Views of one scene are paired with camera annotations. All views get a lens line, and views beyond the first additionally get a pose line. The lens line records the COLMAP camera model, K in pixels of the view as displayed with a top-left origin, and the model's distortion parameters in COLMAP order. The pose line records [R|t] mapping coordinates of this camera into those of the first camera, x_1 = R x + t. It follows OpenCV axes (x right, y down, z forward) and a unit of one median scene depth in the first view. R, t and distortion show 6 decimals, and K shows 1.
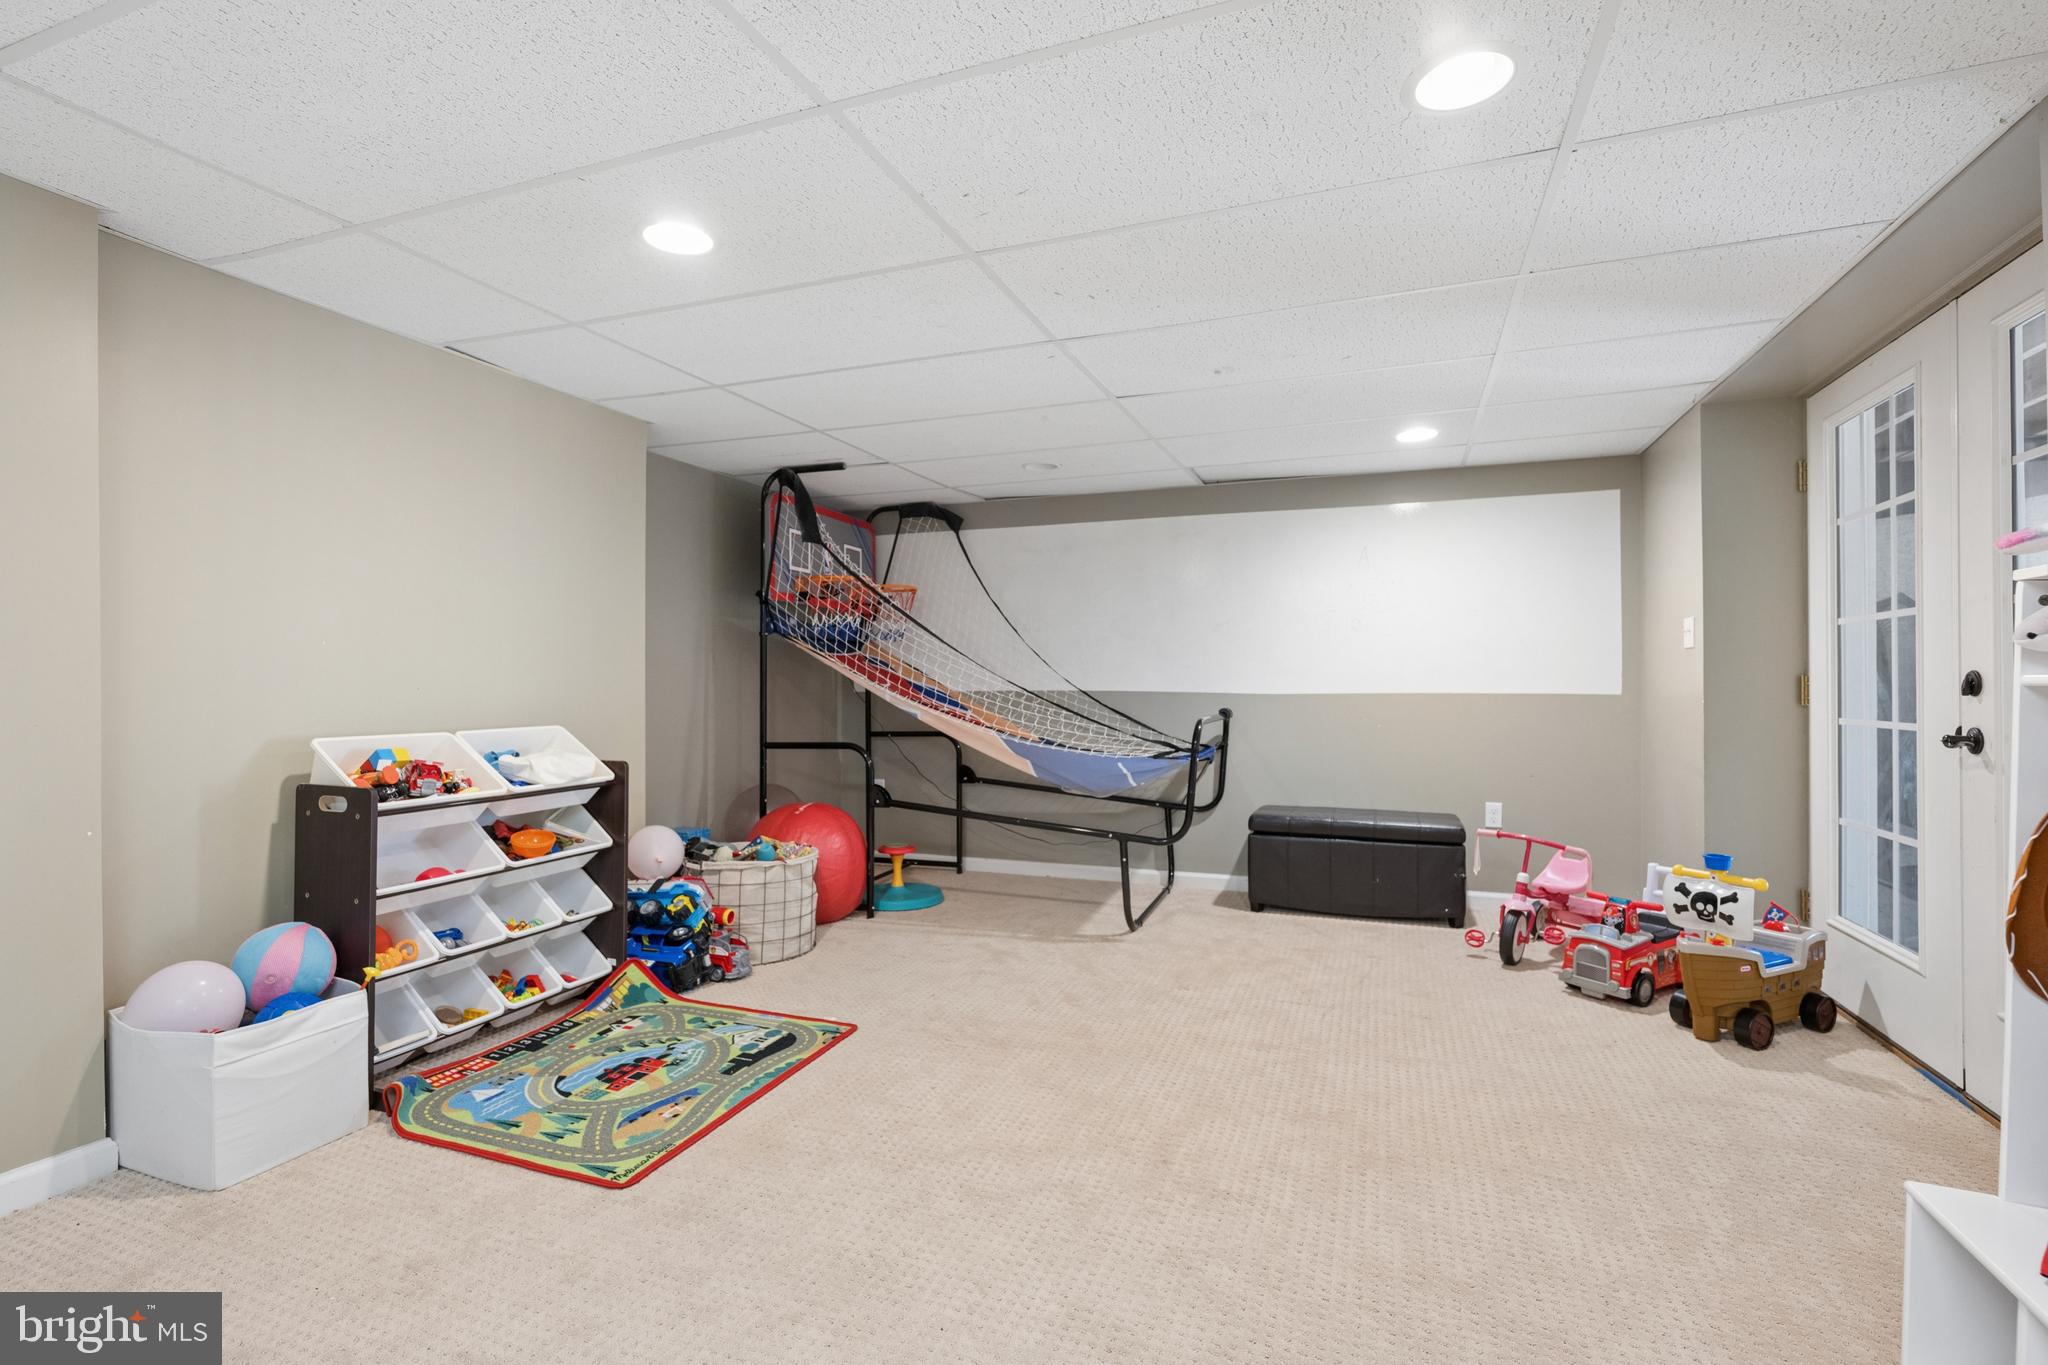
lens RADIAL K [[965.4, 0, 1020.1], [0, 965.4, 677.9], [0, 0, 1]] dist [0.002914, 0.000274]
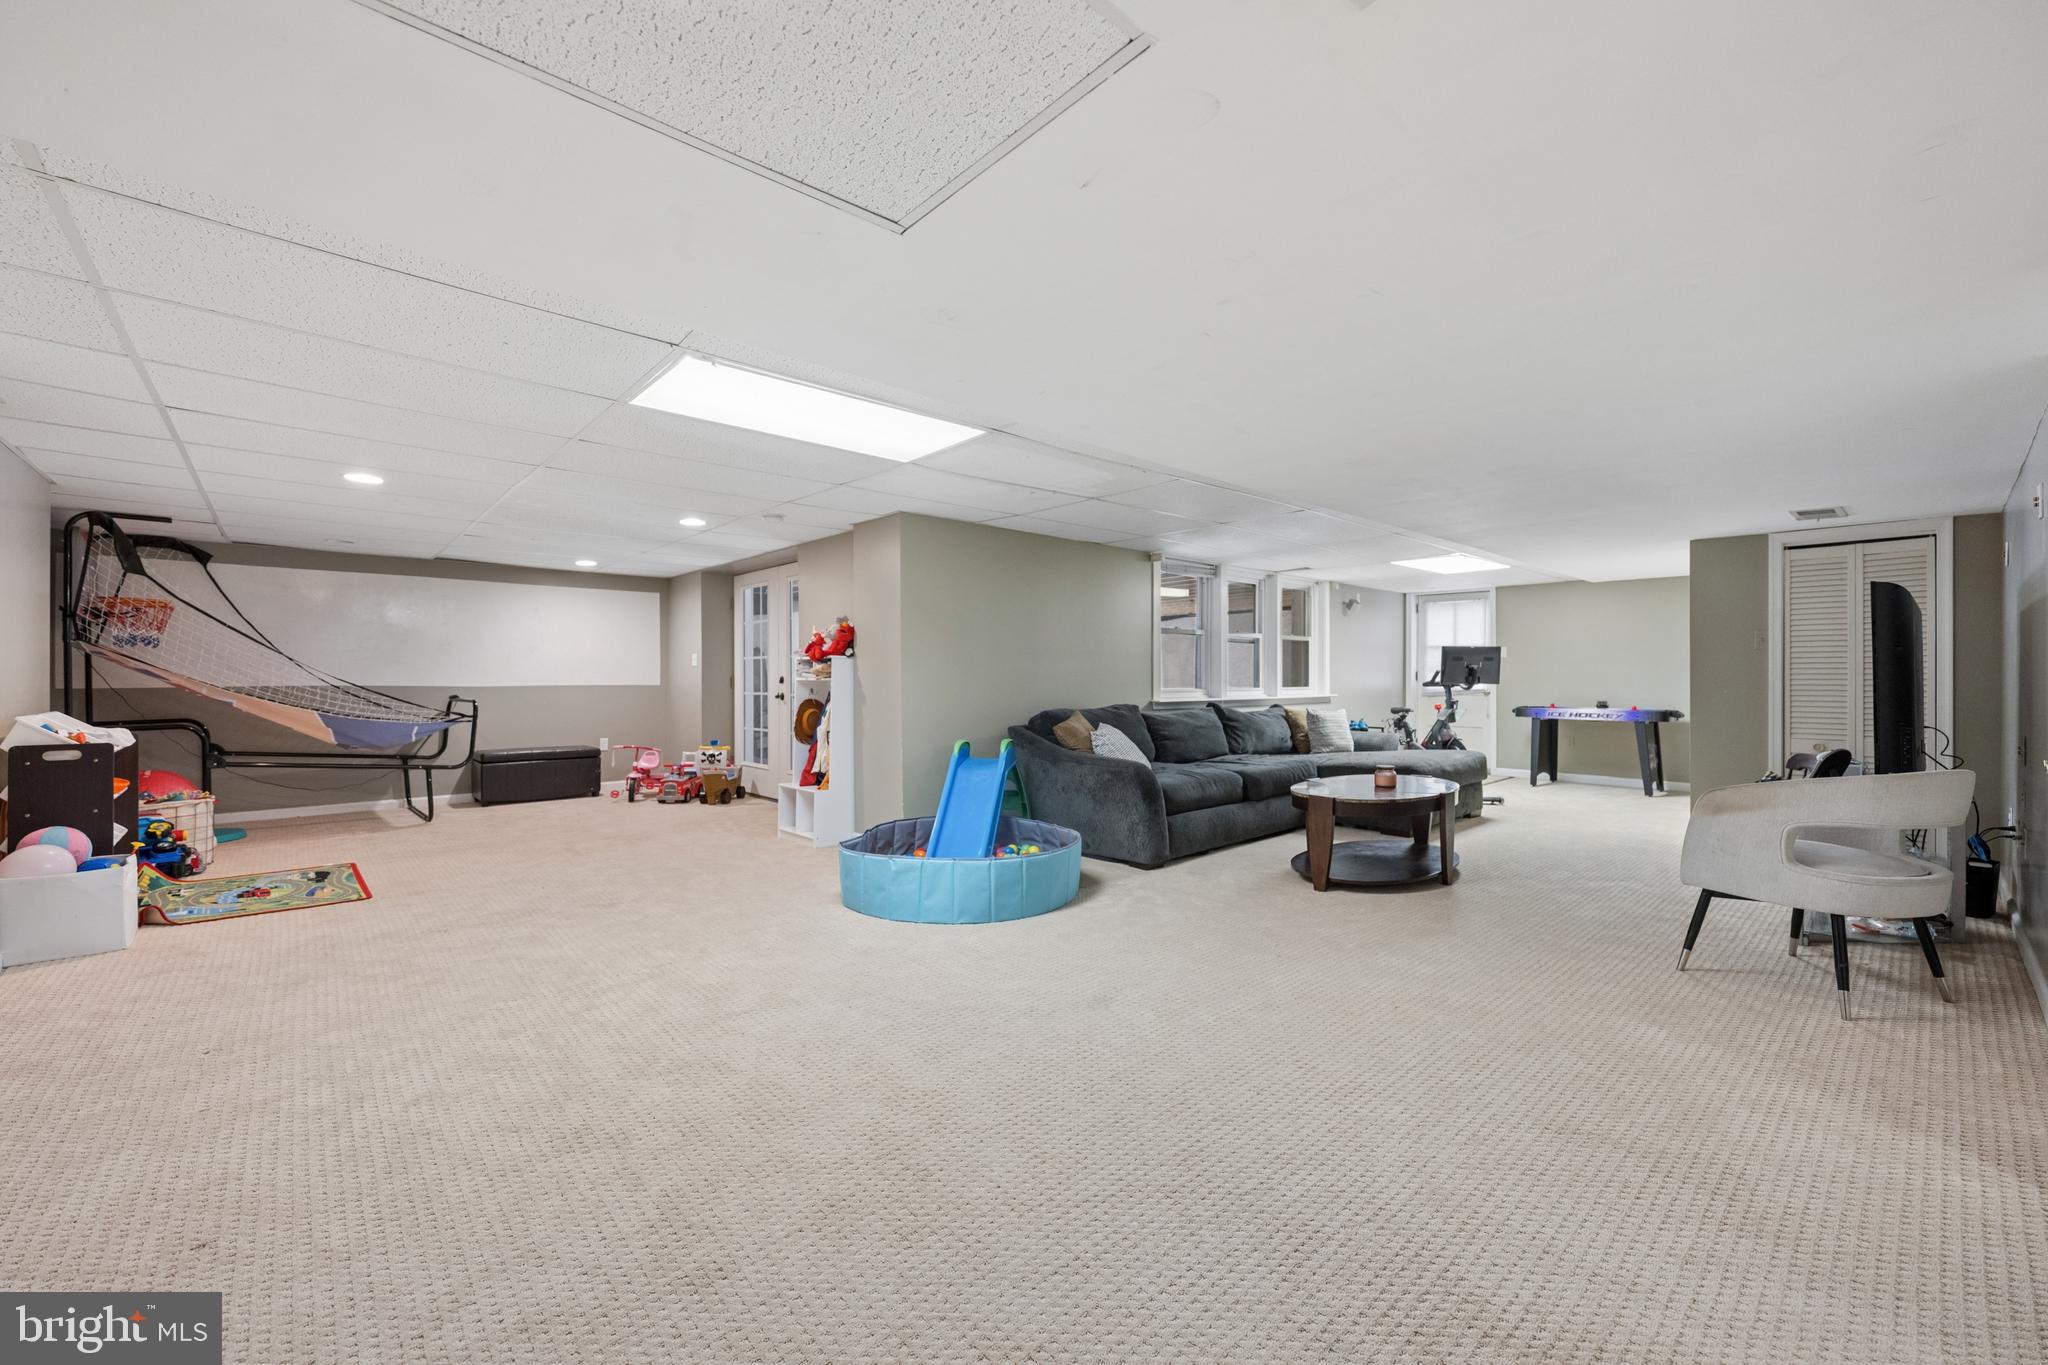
lens RADIAL K [[801.1, 0, 1016.8], [0, 801.1, 679.3], [0, 0, 1]] dist [0.000989, 0.000139]
pose [[0.447902, -0.001026, 0.894082, -0.875382], [-0.003500, 0.999990, 0.002901, -0.004851], [-0.894076, -0.004429, 0.447893, -0.751733]]
